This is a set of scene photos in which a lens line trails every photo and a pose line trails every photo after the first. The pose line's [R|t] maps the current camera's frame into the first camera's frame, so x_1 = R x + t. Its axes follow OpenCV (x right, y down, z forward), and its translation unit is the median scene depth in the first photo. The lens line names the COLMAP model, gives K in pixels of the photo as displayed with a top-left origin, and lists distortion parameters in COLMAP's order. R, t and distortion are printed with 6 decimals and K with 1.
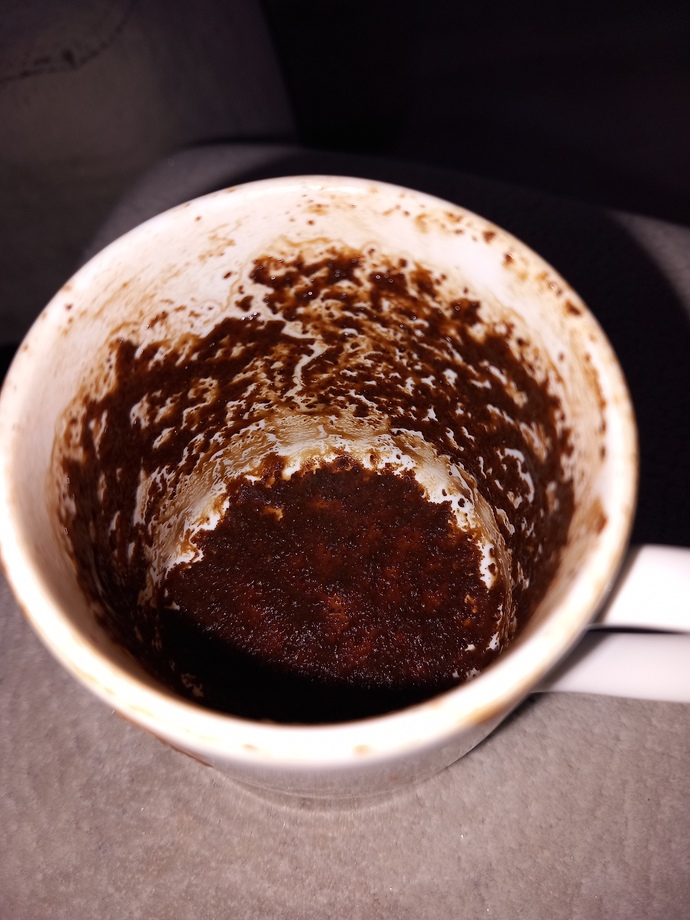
lens RADIAL K [[804.2, 0, 345.0], [0, 804.2, 460.0], [0, 0, 1]] dist [0.224695, -0.000562]
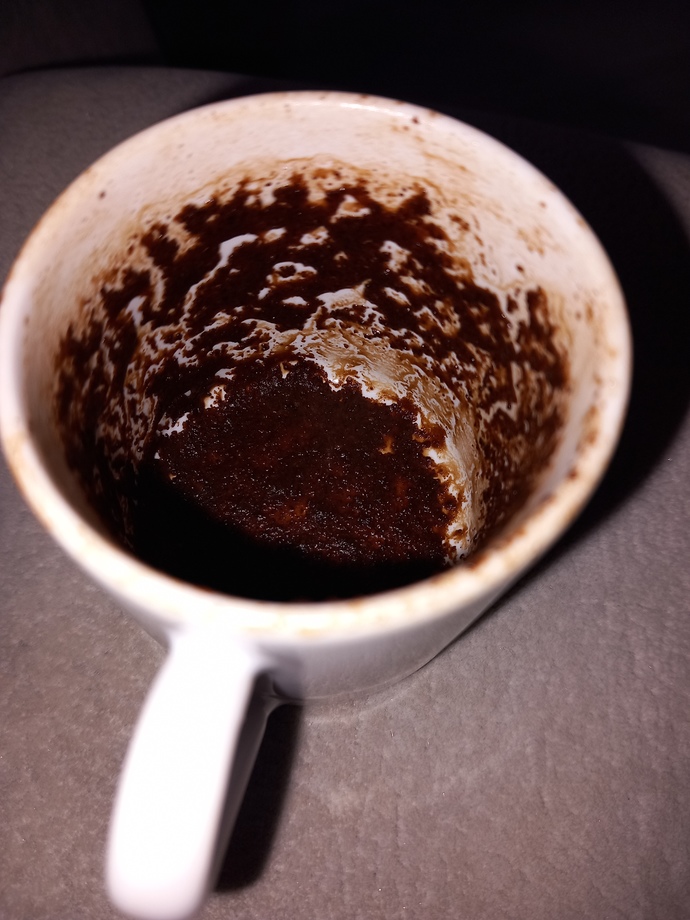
lens RADIAL K [[804.7, 0, 345.0], [0, 804.7, 460.0], [0, 0, 1]] dist [0.098996, -0.000163]
pose [[0.108703, 0.925354, -0.363185, 0.376878], [-0.908861, 0.240513, 0.340772, -0.295528], [0.402686, 0.293041, 0.867163, 0.133451]]
